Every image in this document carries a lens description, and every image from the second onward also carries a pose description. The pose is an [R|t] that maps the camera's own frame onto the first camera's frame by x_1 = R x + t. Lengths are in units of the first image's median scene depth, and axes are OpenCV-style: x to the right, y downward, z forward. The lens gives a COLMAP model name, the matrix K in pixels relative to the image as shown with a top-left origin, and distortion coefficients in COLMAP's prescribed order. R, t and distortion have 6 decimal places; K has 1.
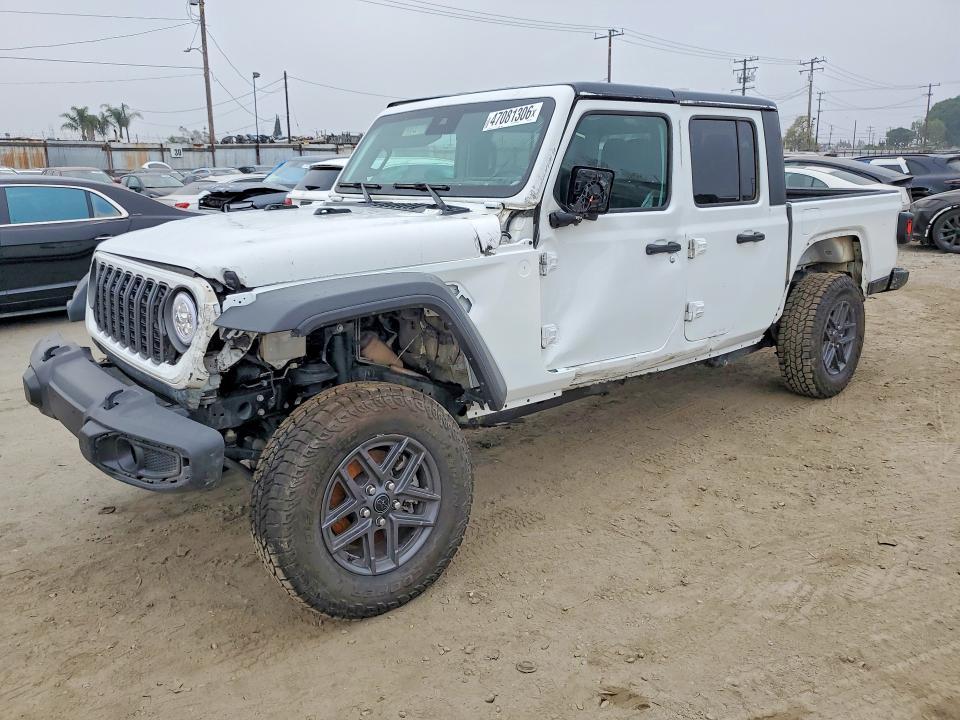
lens RADIAL K [[782.8, 0, 480.0], [0, 782.8, 360.0], [0, 0, 1]] dist [0.012748, 0.013419]
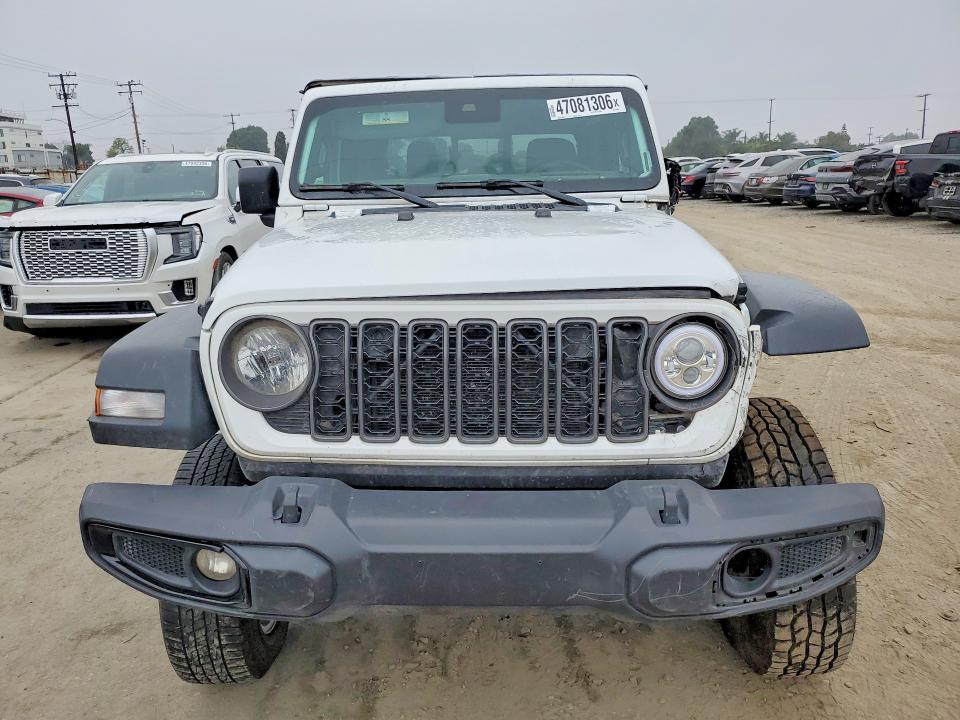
lens RADIAL K [[782.8, 0, 480.0], [0, 782.8, 360.0], [0, 0, 1]] dist [0.012748, 0.013419]
pose [[0.690878, -0.162873, 0.704386, -0.670031], [0.182361, 0.982049, 0.048212, -0.081693], [-0.699594, 0.095144, 0.708178, 0.437042]]
